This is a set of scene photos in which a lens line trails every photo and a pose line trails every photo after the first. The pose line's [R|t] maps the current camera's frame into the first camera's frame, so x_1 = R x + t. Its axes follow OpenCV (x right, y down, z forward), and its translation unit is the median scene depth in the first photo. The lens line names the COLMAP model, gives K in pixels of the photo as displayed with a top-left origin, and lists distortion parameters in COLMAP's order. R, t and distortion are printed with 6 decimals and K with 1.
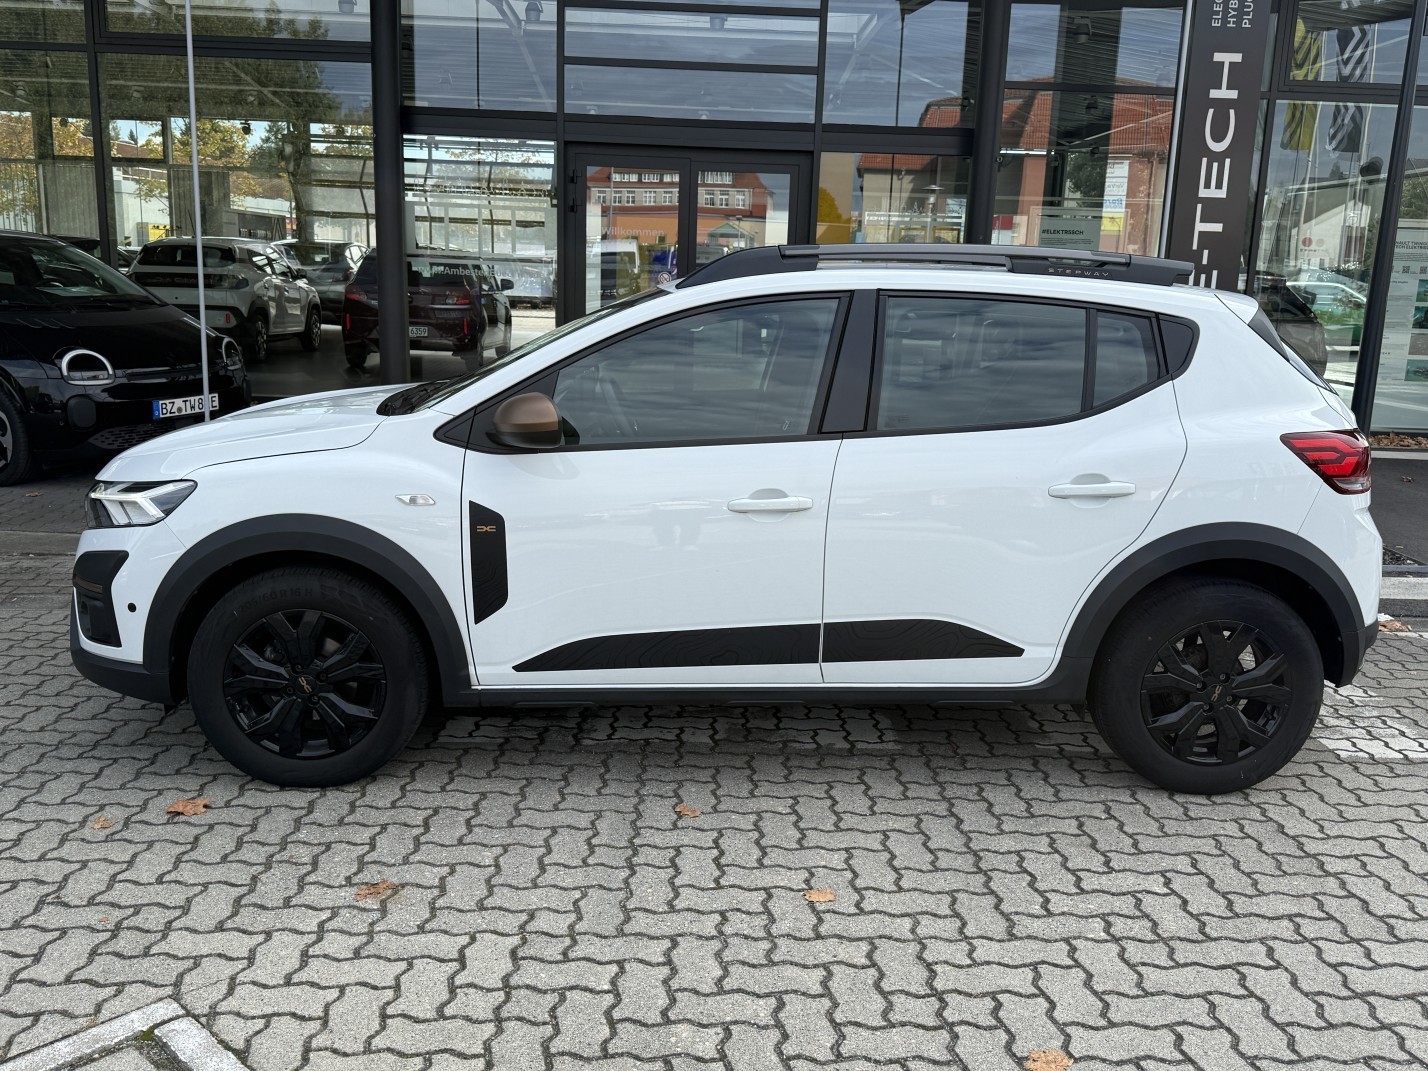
lens RADIAL K [[1390.8, 0, 712.6], [0, 1390.8, 537.5], [0, 0, 1]] dist [0.000487, 0.000000]
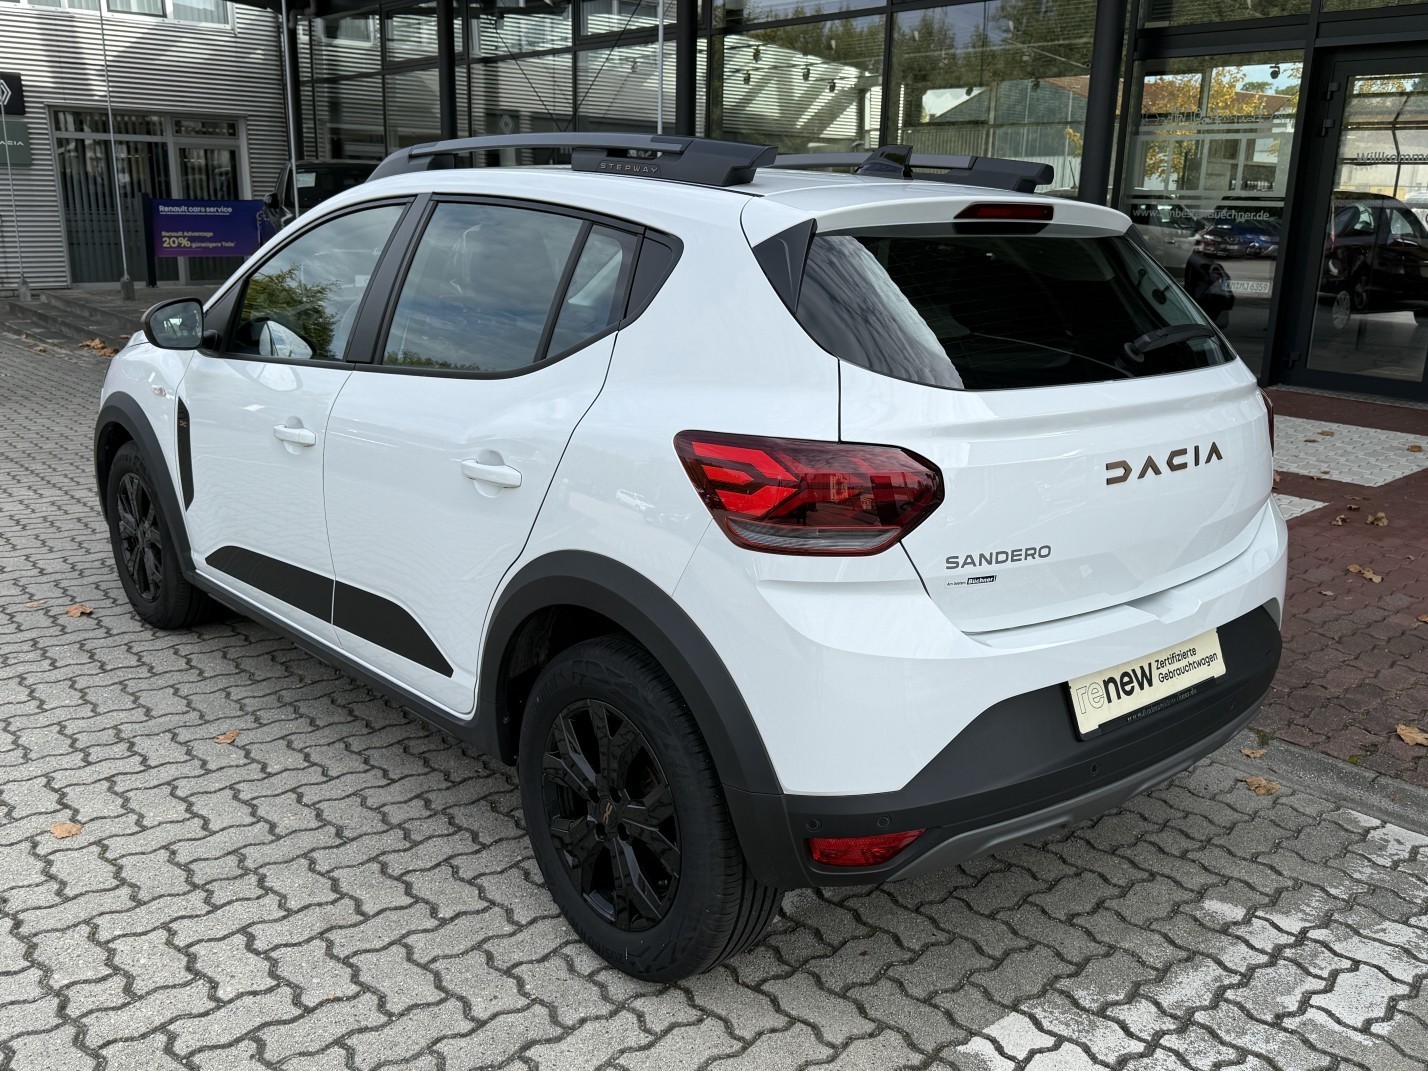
lens RADIAL K [[1390.8, 0, 713.0], [0, 1390.8, 538.3], [0, 0, 1]] dist [0.000487, 0.000000]
pose [[0.597110, 0.184681, -0.780611, 0.889285], [-0.166609, 0.980468, 0.104520, -0.092721], [0.784667, 0.067646, 0.616216, 0.641152]]
